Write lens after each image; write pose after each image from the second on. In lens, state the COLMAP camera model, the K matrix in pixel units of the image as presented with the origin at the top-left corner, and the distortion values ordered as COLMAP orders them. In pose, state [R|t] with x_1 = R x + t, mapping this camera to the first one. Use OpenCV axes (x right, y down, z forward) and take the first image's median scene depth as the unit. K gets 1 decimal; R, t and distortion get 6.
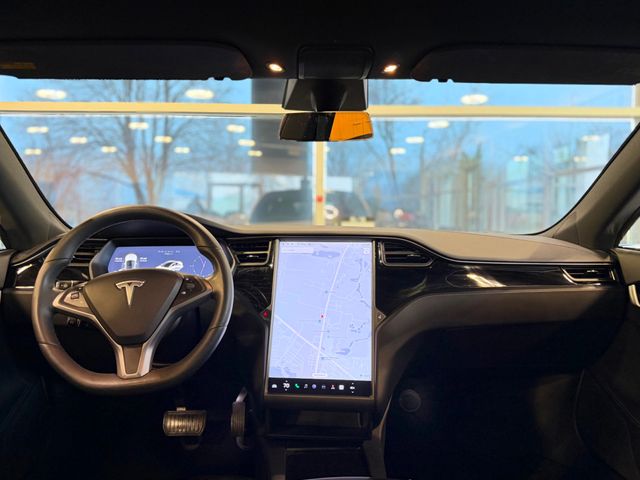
lens RADIAL K [[542.2, 0, 320.0], [0, 542.2, 240.0], [0, 0, 1]] dist [0.007557, 0.003339]
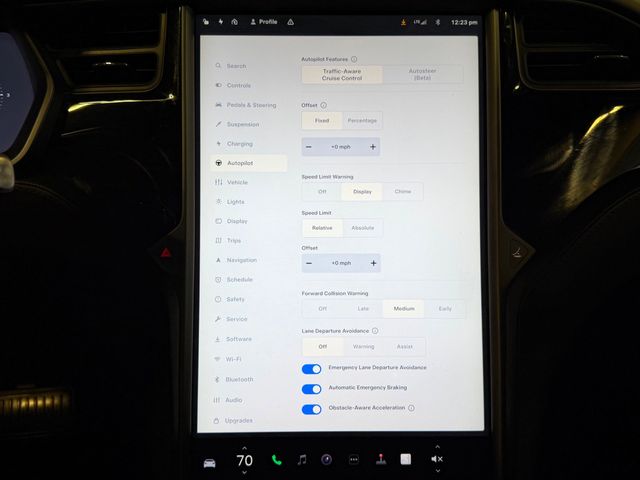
lens RADIAL K [[569.3, 0, 320.0], [0, 569.3, 240.0], [0, 0, 1]] dist [0.070907, -0.170055]
pose [[0.994008, -0.043045, 0.100474, -0.042095], [0.006090, 0.939576, 0.342285, 0.013238], [-0.109137, -0.339622, 0.934209, 0.657097]]
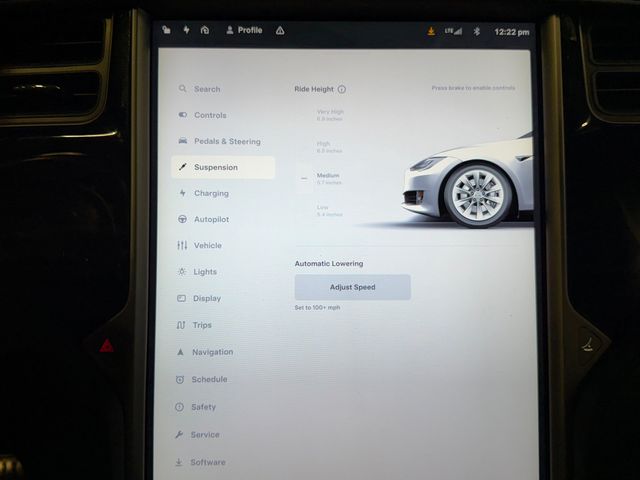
lens RADIAL K [[569.3, 0, 320.0], [0, 569.3, 240.0], [0, 0, 1]] dist [0.070907, -0.170055]
pose [[0.993497, -0.040667, 0.106345, -0.032748], [0.003038, 0.943170, 0.332296, 0.011192], [-0.113815, -0.329812, 0.937161, 0.751543]]
